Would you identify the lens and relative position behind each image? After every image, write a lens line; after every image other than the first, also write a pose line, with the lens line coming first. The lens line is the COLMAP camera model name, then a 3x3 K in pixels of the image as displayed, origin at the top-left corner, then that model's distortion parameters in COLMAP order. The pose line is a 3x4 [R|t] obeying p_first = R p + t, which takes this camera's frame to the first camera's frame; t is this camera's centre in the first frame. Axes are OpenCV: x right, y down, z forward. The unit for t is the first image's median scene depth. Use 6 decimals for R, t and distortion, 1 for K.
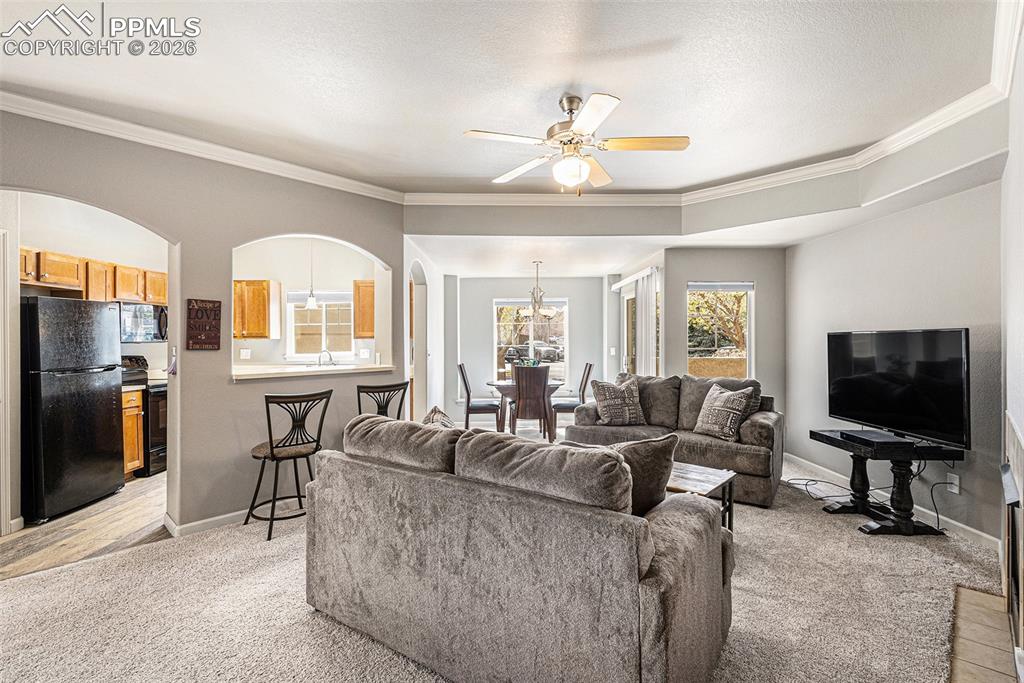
lens RADIAL K [[471.7, 0, 510.6], [0, 471.7, 350.9], [0, 0, 1]] dist [-0.000975, -0.000258]
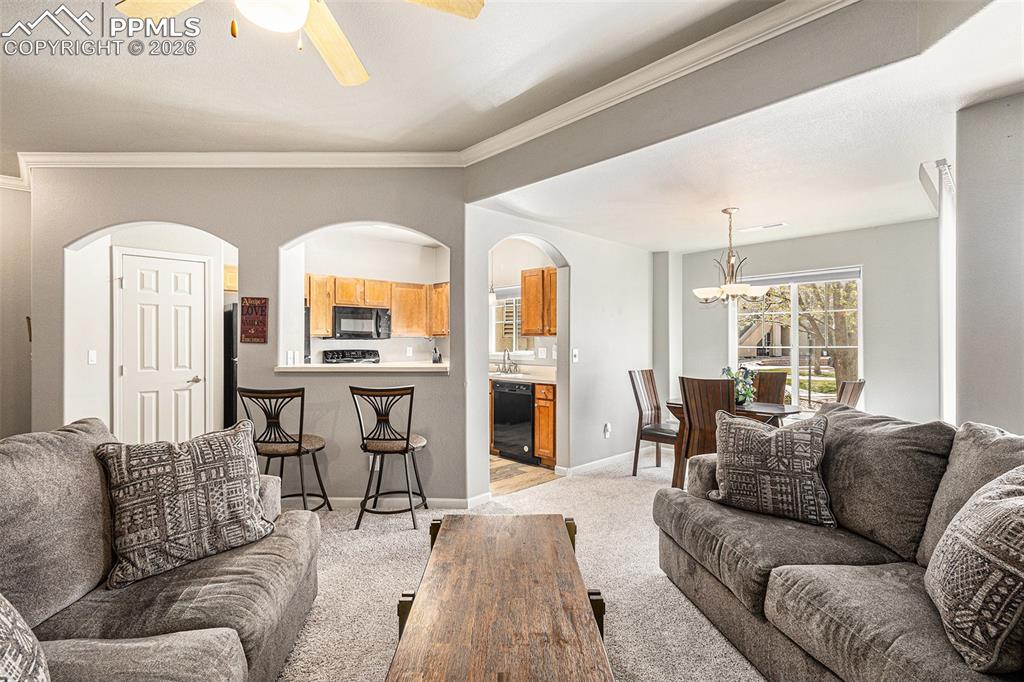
lens RADIAL K [[471.7, 0, 512.7], [0, 471.7, 335.5], [0, 0, 1]] dist [-0.000975, -0.000258]
pose [[0.685752, 0.006871, -0.727803, 0.443582], [-0.010145, 0.999949, -0.000119, -0.019164], [0.727765, 0.007465, 0.685786, 0.530913]]
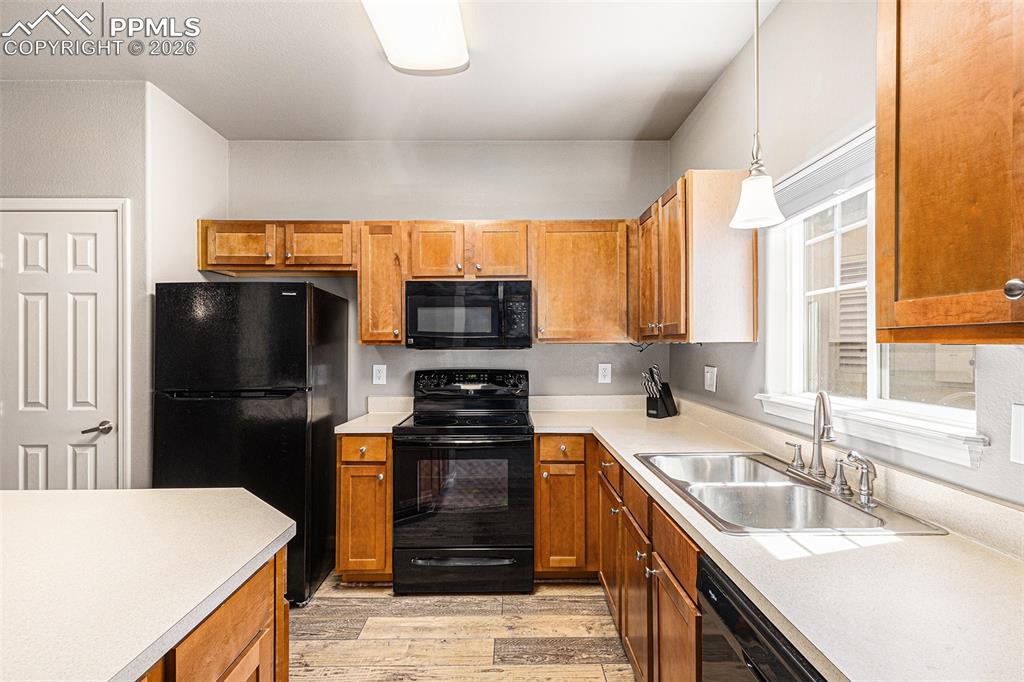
lens RADIAL K [[471.7, 0, 513.0], [0, 471.7, 340.3], [0, 0, 1]] dist [-0.000975, -0.000258]
pose [[0.006751, 0.009594, -0.999931, 0.063452], [0.008241, 0.999919, 0.009650, -0.020564], [0.999943, -0.008306, 0.006671, 0.926014]]
